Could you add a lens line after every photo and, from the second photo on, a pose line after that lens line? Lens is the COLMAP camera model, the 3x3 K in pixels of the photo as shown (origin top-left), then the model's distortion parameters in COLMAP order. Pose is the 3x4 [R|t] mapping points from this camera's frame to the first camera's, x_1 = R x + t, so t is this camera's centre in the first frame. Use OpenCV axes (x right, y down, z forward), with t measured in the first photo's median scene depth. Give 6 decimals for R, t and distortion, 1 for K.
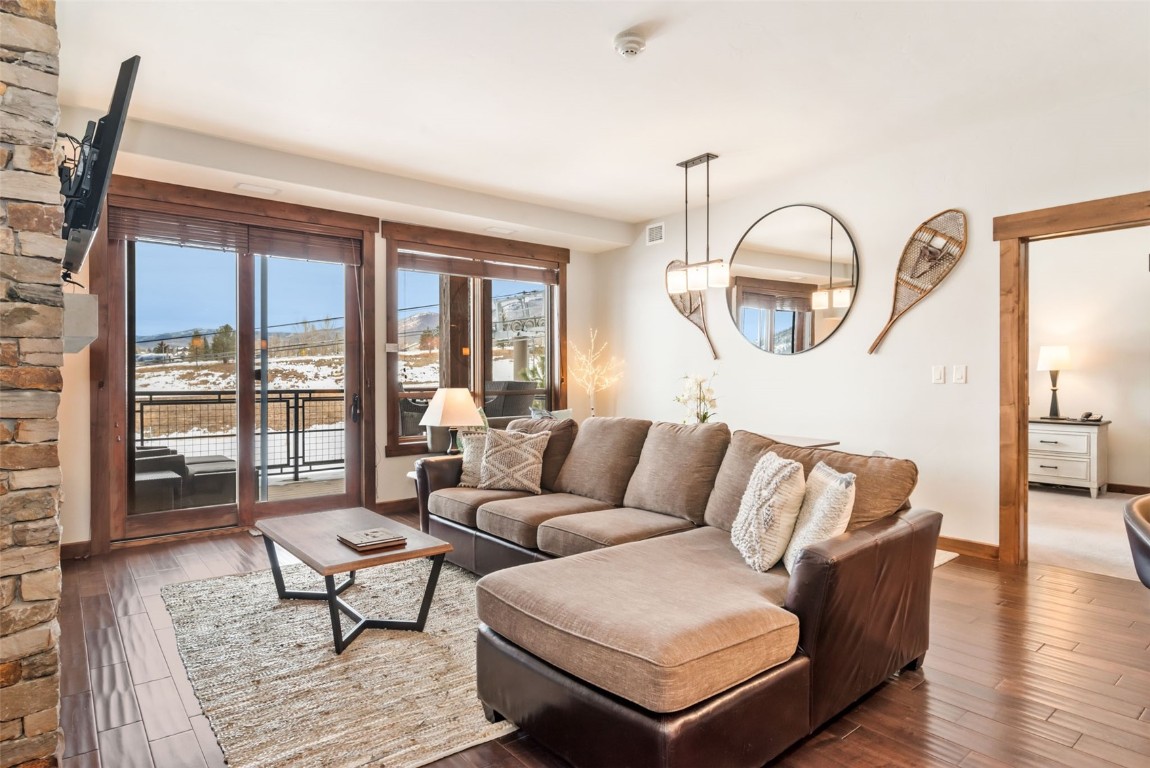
lens RADIAL K [[637.0, 0, 575.0], [0, 637.0, 384.0], [0, 0, 1]] dist [-0.001640, -0.000369]
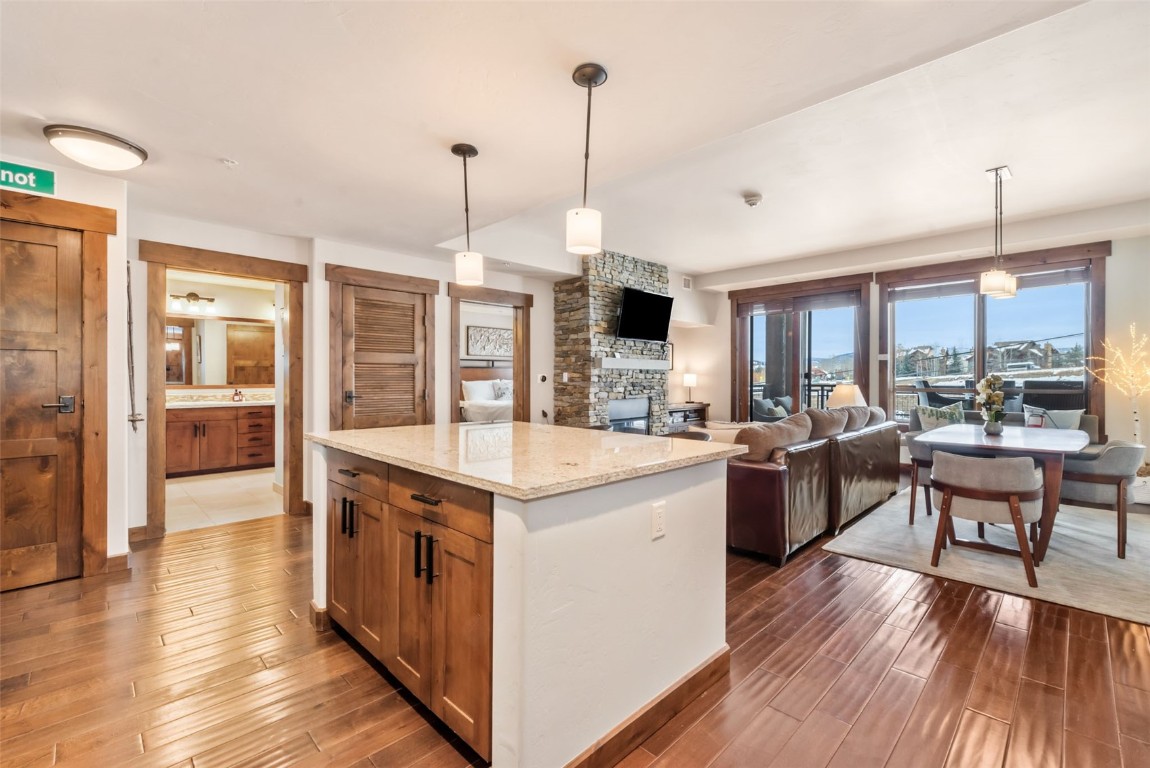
lens RADIAL K [[504.3, 0, 575.8], [0, 504.3, 377.5], [0, 0, 1]] dist [0.000720, -0.000234]
pose [[0.101013, 0.002071, -0.994883, 0.887287], [-0.008072, 0.999967, 0.001262, -0.006321], [0.994852, 0.007903, 0.101027, 0.193713]]
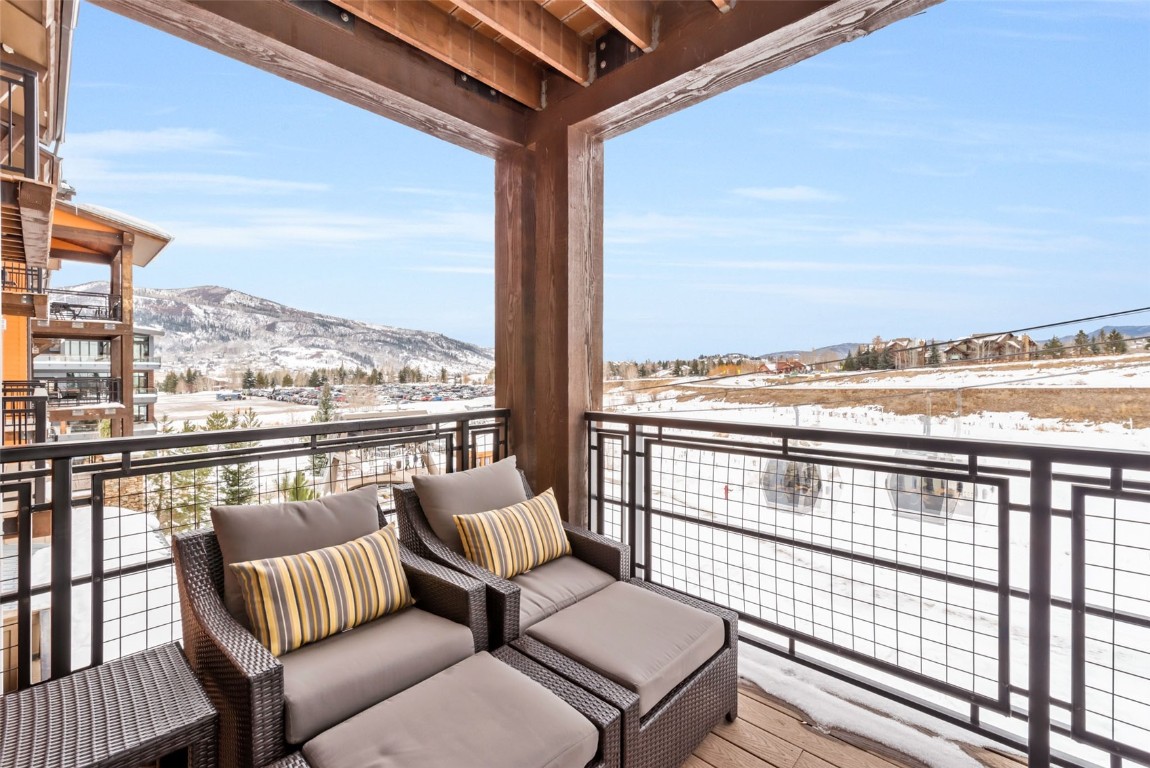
lens RADIAL K [[499.8, 0, 575.5], [0, 499.8, 369.7], [0, 0, 1]] dist [-0.001438, -0.000034]
pose [[0.126942, 0.000314, -0.991910, -0.384937], [-0.005333, 0.999986, -0.000366, -0.032889], [0.991896, 0.005337, 0.126942, 1.181309]]
